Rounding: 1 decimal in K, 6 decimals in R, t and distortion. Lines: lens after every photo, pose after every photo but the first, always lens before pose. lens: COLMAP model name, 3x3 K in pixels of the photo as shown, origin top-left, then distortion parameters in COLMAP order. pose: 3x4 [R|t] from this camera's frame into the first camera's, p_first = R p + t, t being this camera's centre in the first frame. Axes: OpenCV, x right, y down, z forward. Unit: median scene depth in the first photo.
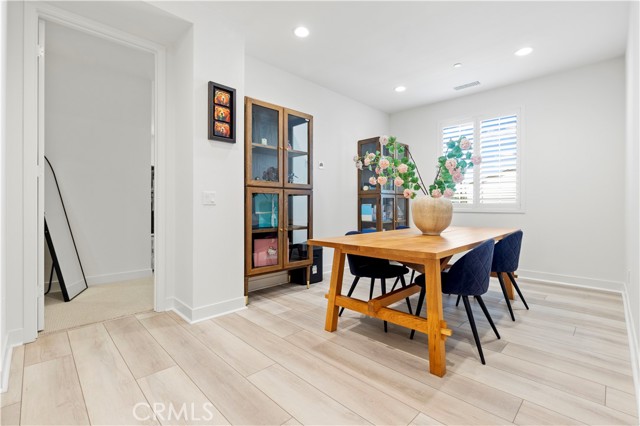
lens RADIAL K [[288.1, 0, 320.9], [0, 288.1, 208.5], [0, 0, 1]] dist [0.000158, 0.000215]
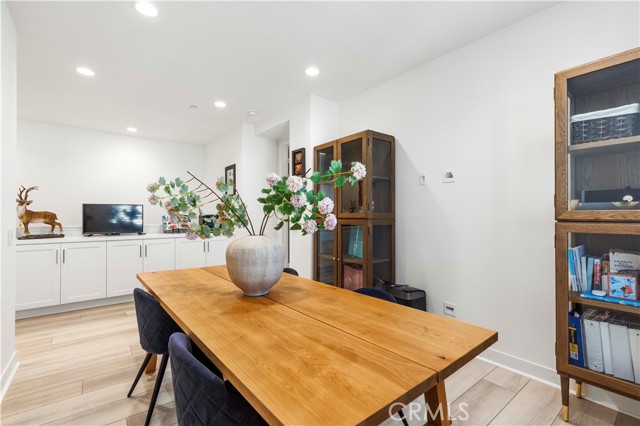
lens RADIAL K [[288.1, 0, 320.9], [0, 288.1, 211.1], [0, 0, 1]] dist [0.000158, 0.000215]
pose [[-0.114187, 0.003188, -0.993454, 1.083466], [-0.008054, 0.999959, 0.004135, -0.121625], [0.993427, 0.008473, -0.114157, 1.277586]]
